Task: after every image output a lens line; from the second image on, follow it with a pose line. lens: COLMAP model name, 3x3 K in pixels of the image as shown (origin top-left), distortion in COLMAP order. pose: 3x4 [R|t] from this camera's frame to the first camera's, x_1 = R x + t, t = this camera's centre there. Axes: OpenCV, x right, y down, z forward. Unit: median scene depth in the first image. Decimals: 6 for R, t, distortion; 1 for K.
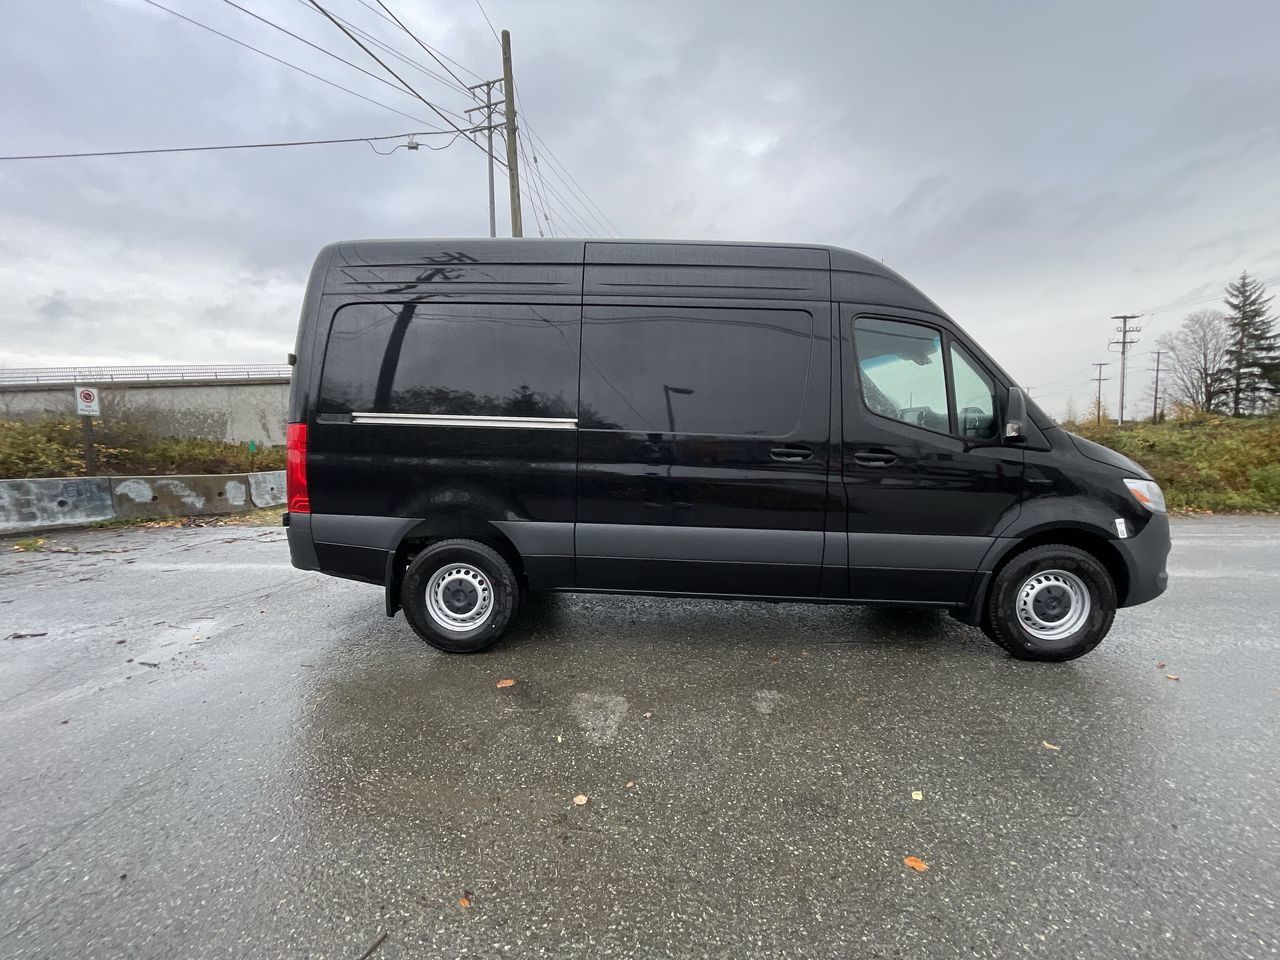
lens RADIAL K [[514.1, 0, 631.4], [0, 514.1, 480.6], [0, 0, 1]] dist [-0.005182, 0.001694]
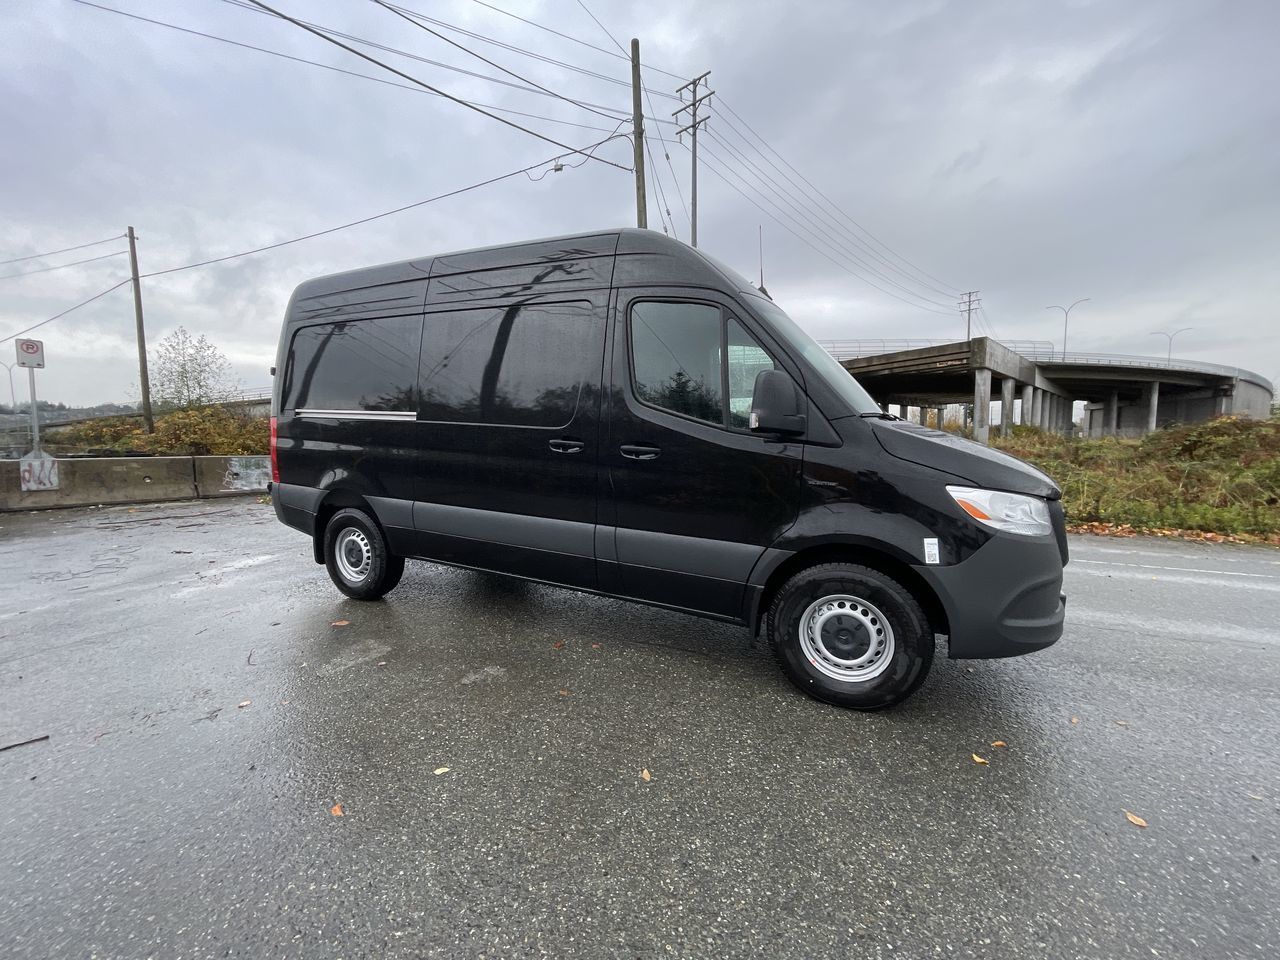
lens RADIAL K [[514.1, 0, 628.4], [0, 514.1, 479.4], [0, 0, 1]] dist [-0.005182, 0.001694]
pose [[0.913718, 0.043574, -0.404006, 0.812493], [-0.037405, 0.999032, 0.023153, -0.012276], [0.404624, -0.006043, 0.914463, 0.124440]]
